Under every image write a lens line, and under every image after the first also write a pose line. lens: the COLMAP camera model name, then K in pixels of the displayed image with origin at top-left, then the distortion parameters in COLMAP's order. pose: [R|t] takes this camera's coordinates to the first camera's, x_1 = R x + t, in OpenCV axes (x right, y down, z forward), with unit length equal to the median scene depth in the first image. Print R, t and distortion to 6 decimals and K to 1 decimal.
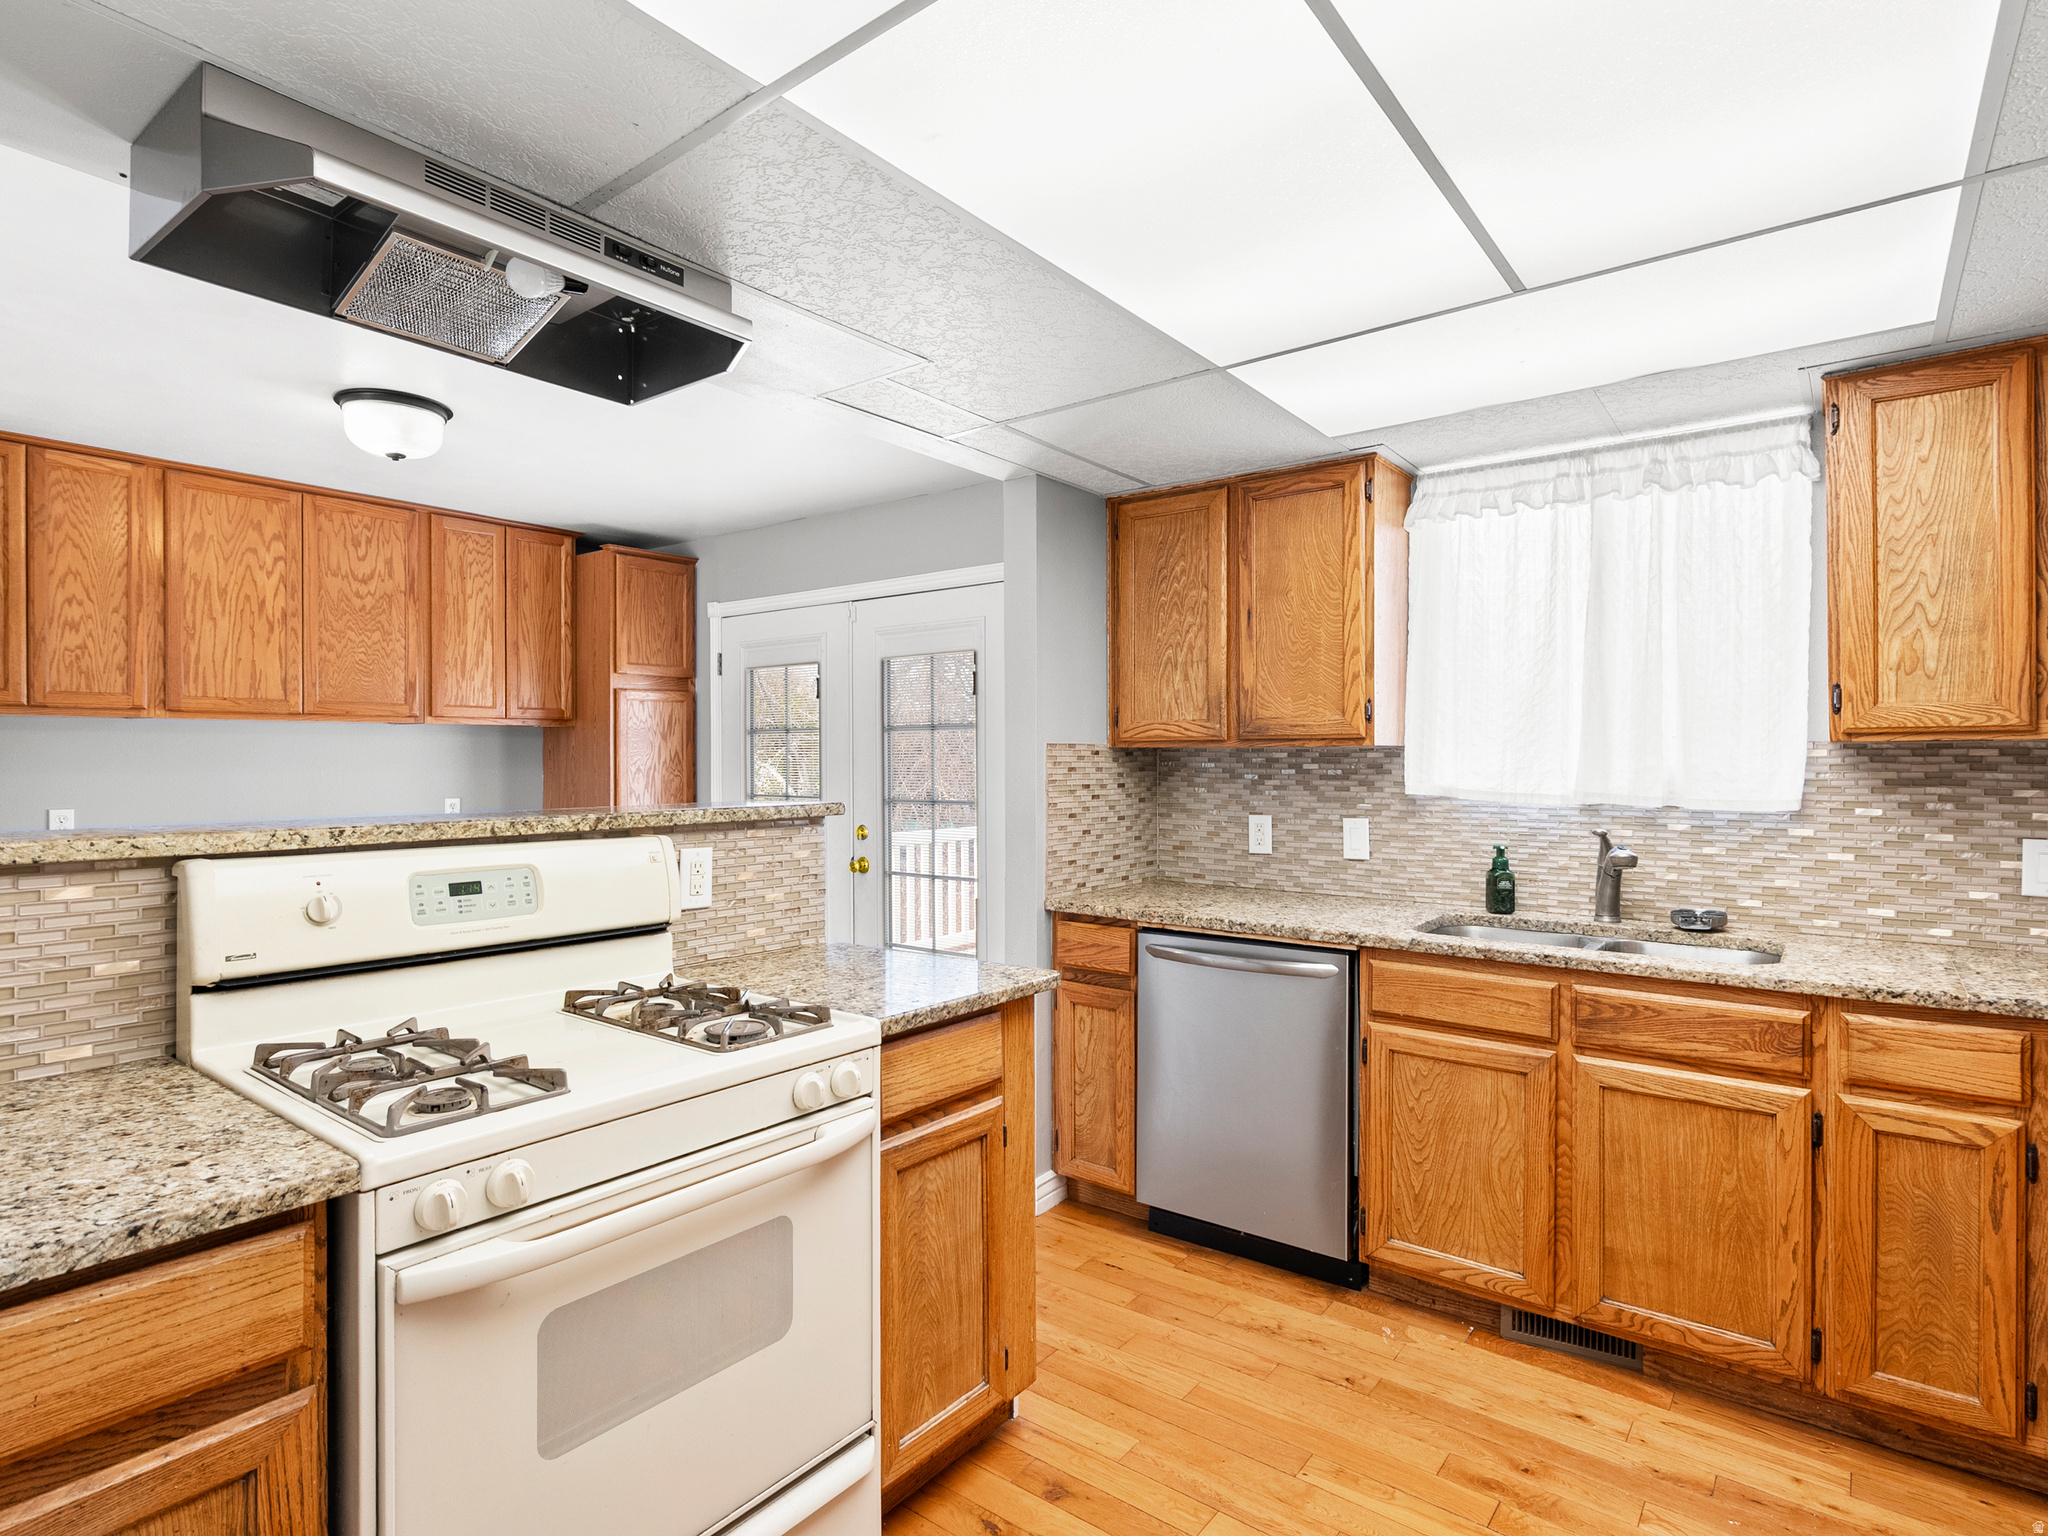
lens RADIAL K [[1070.8, 0, 1033.8], [0, 1070.8, 766.6], [0, 0, 1]] dist [-0.002025, 0.002950]
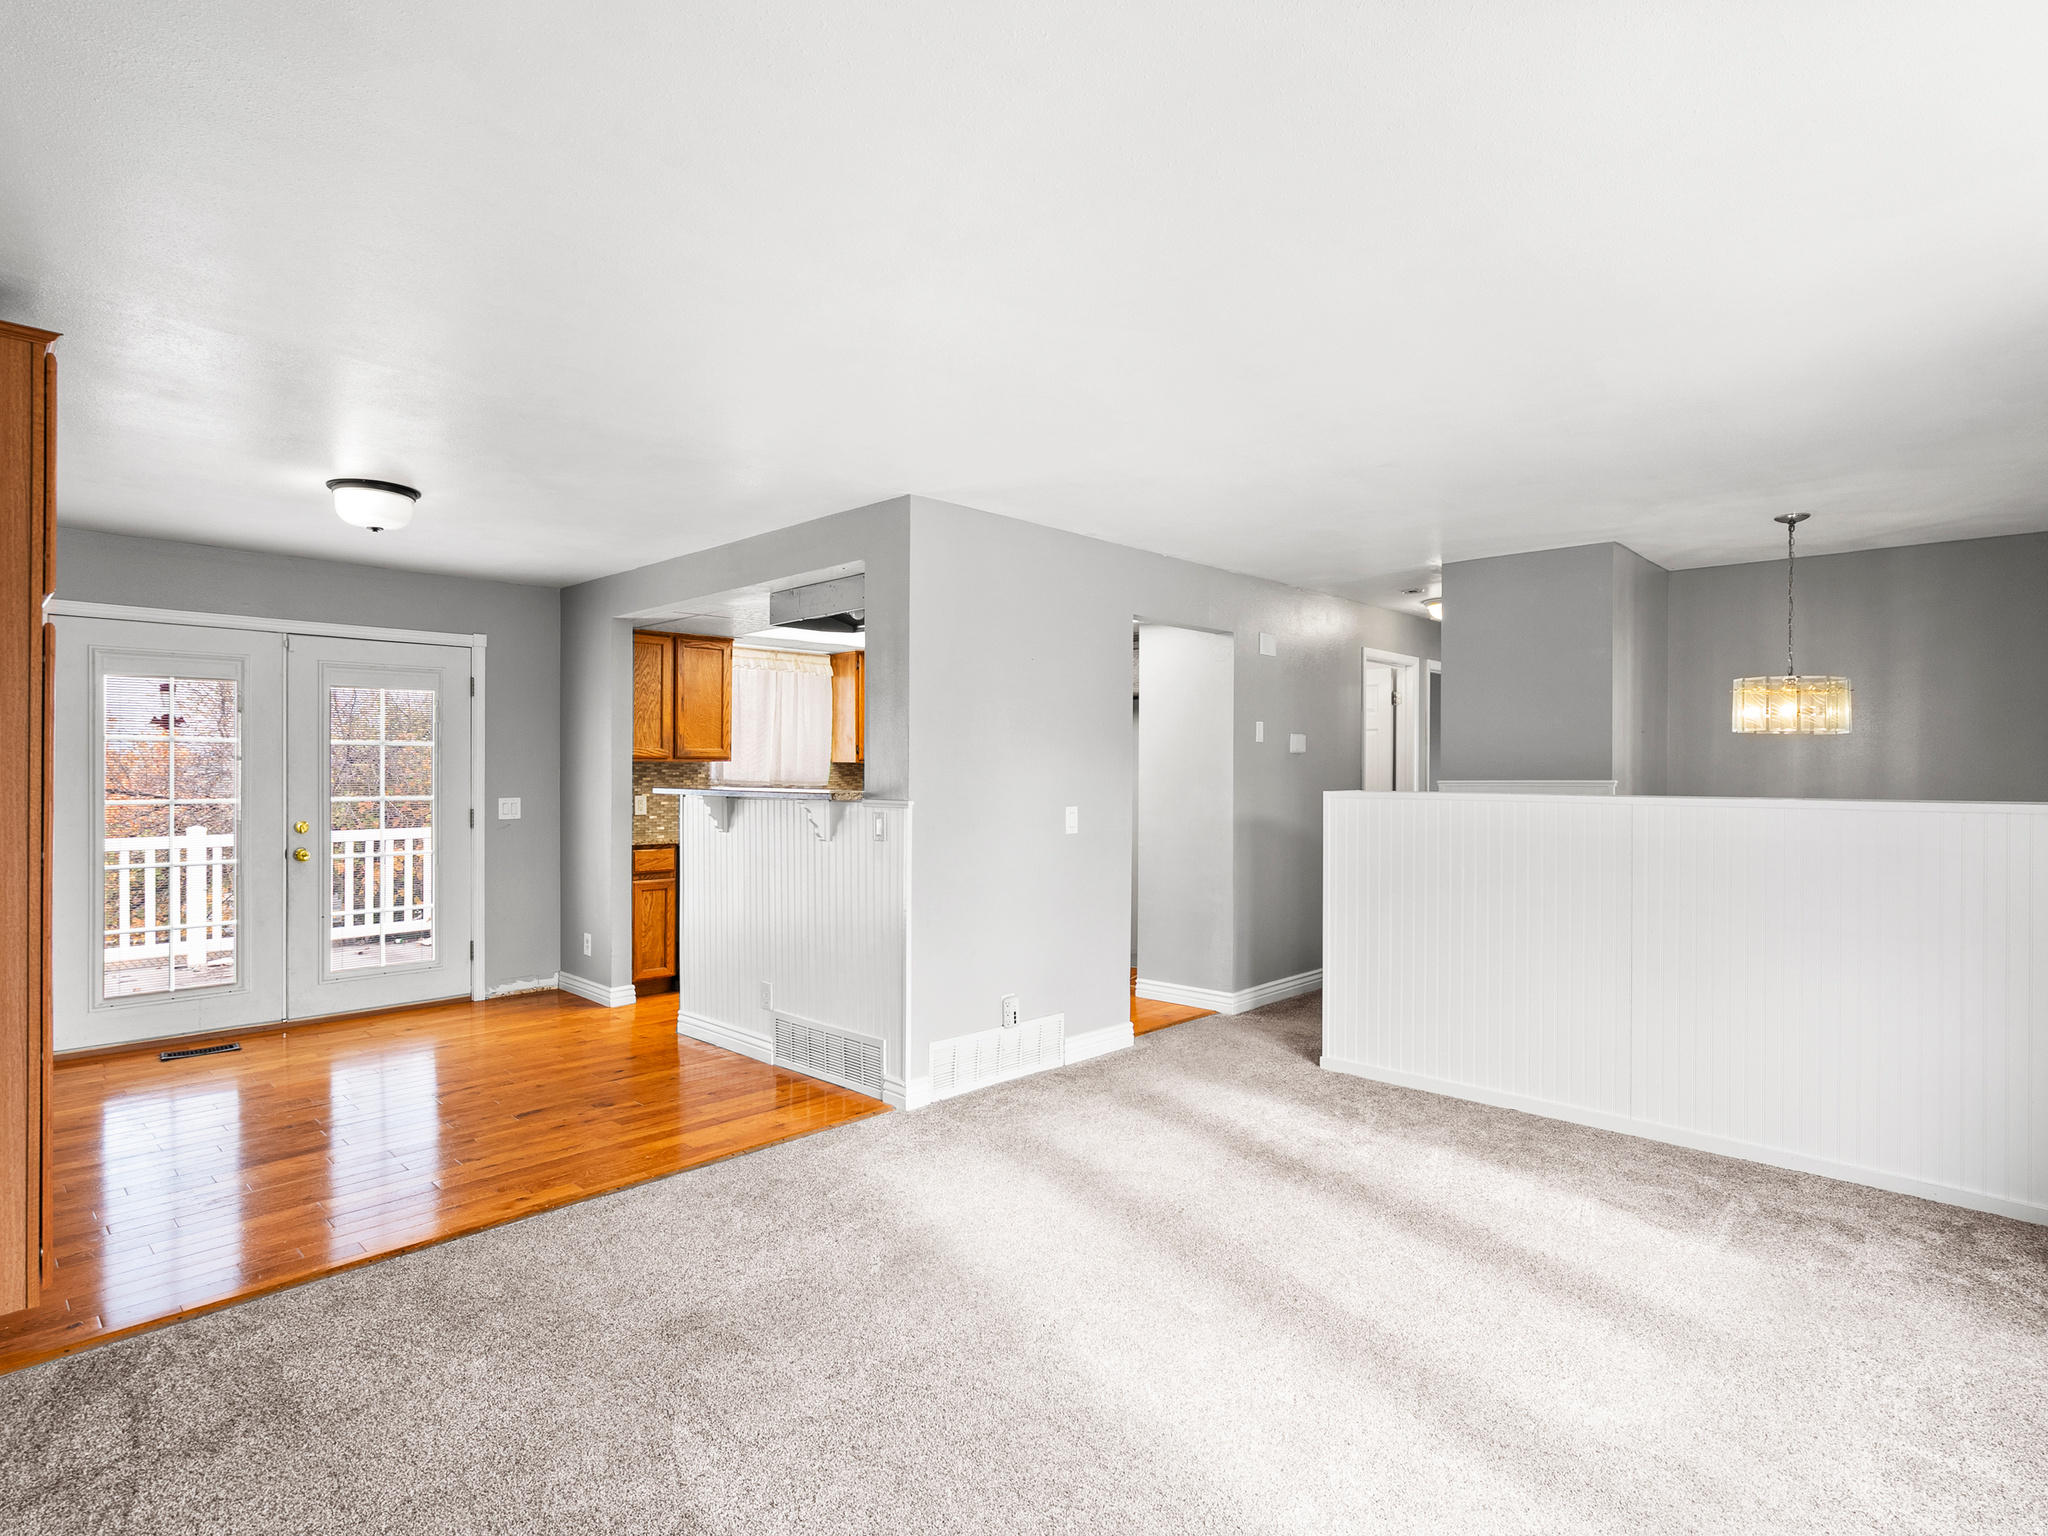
lens RADIAL K [[1070.8, 0, 1026.2], [0, 1070.8, 765.6], [0, 0, 1]] dist [-0.002025, 0.002950]
pose [[0.110311, -0.005883, 0.993880, -1.392954], [-0.003338, 0.999975, 0.006289, -0.019631], [-0.993892, -0.004011, 0.110289, 0.061025]]
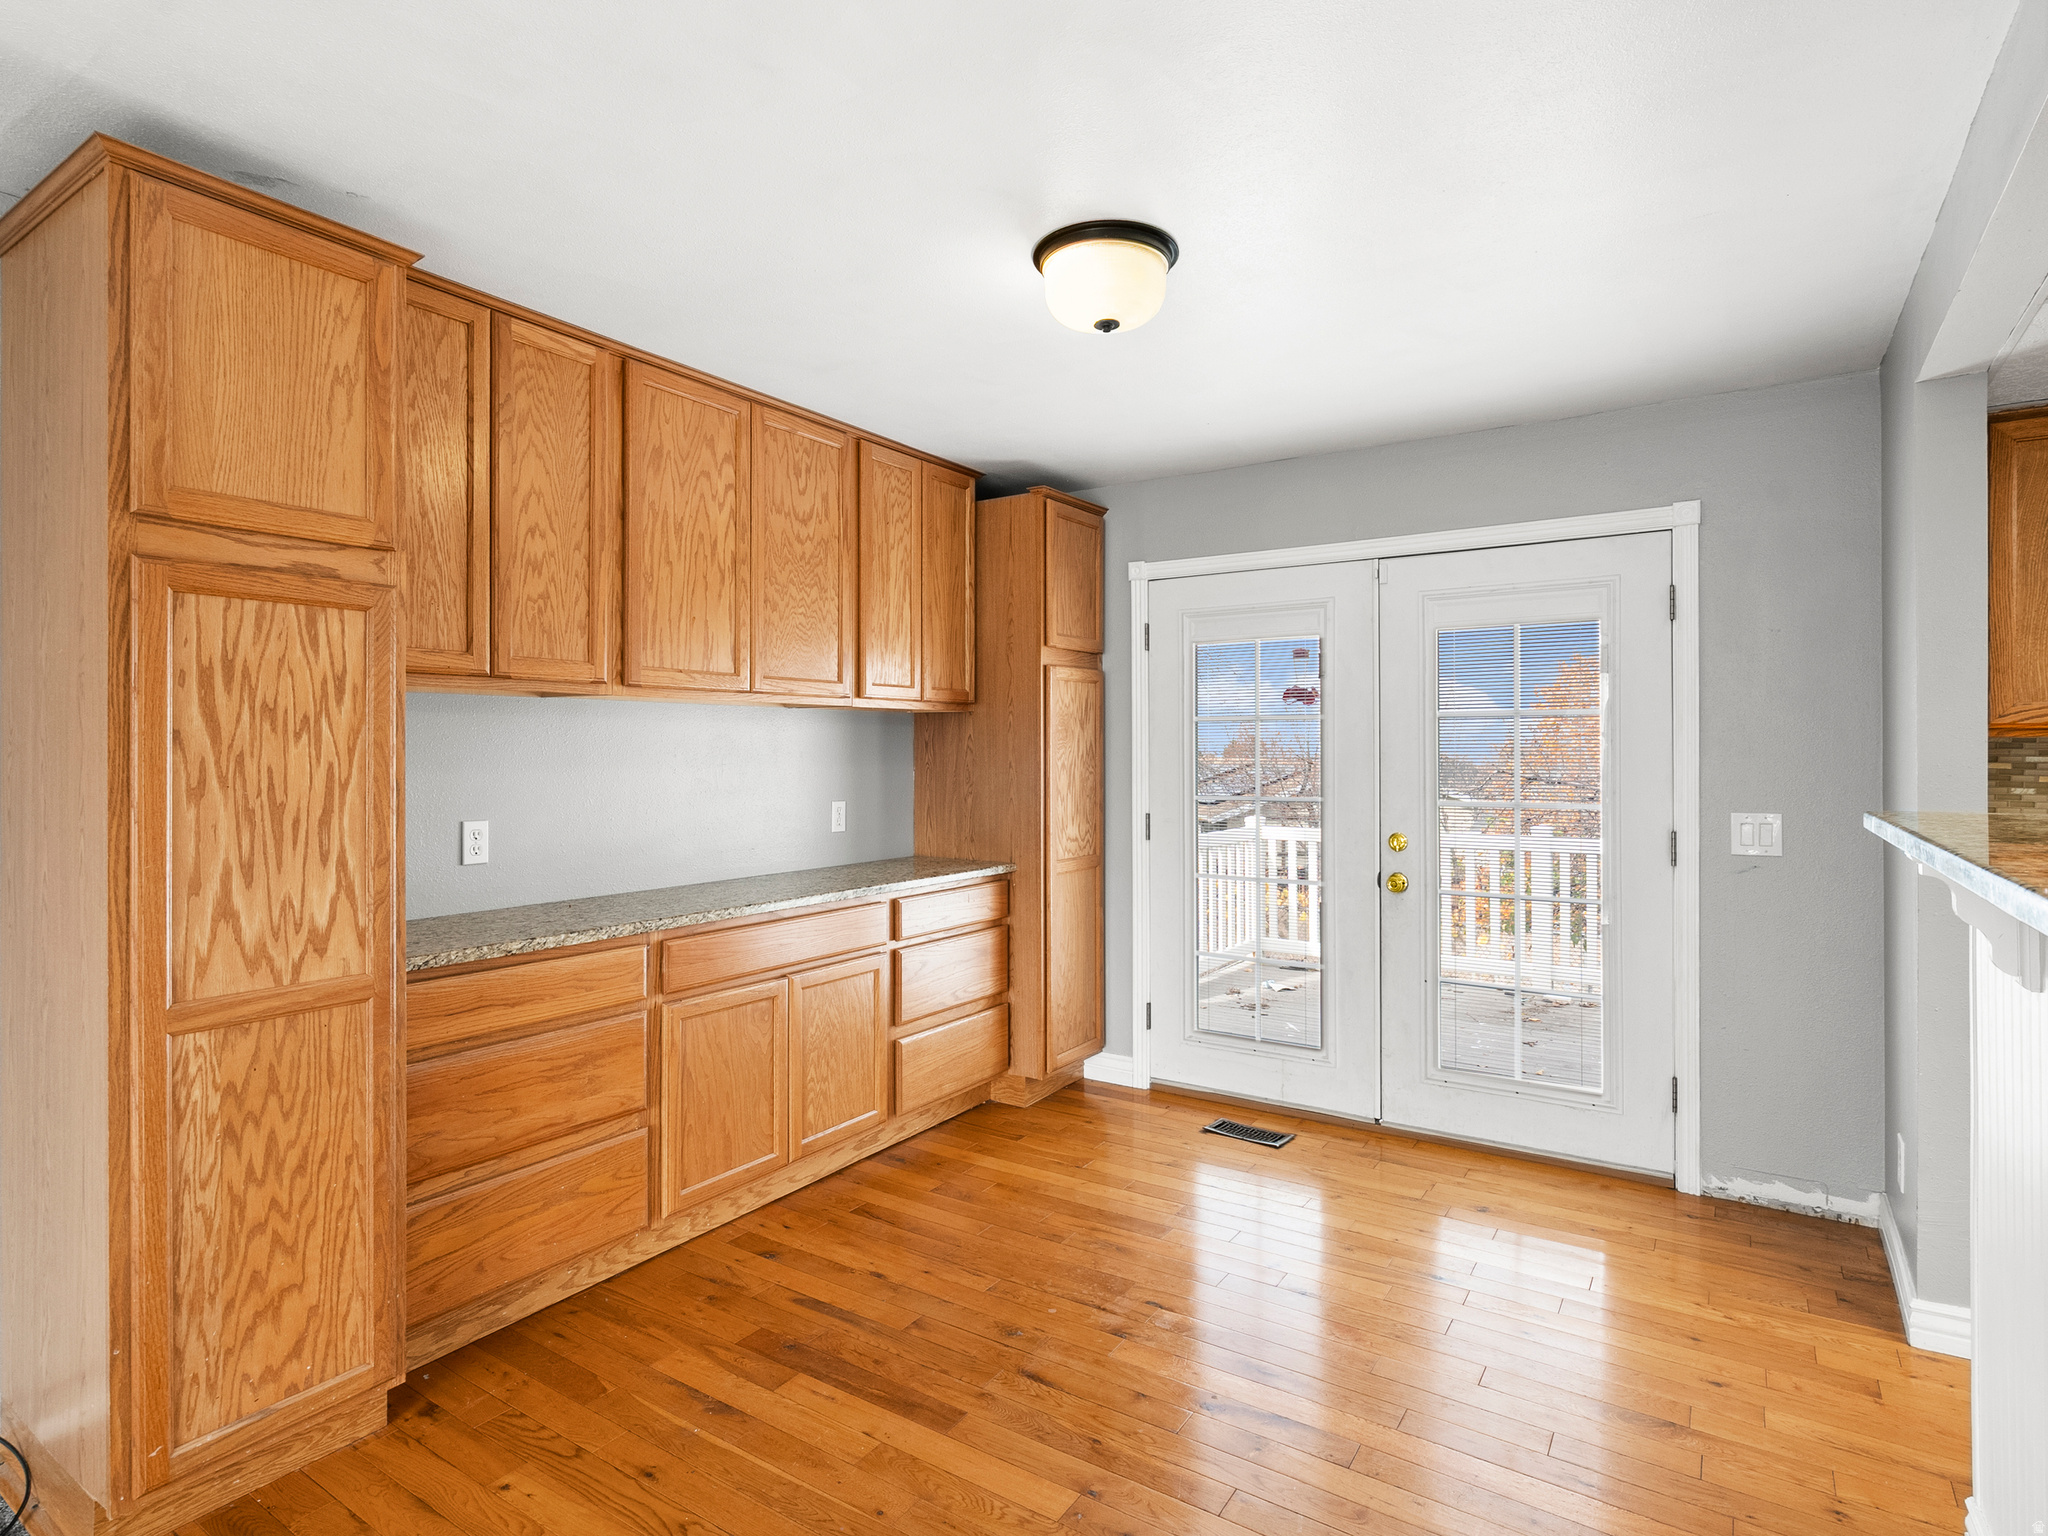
lens RADIAL K [[1070.8, 0, 1019.1], [0, 1070.8, 757.1], [0, 0, 1]] dist [-0.002025, 0.002950]
pose [[0.996926, -0.001036, 0.078348, -0.562981], [0.001325, 0.999993, -0.003628, -0.000249], [-0.078343, 0.003721, 0.996919, 0.231016]]
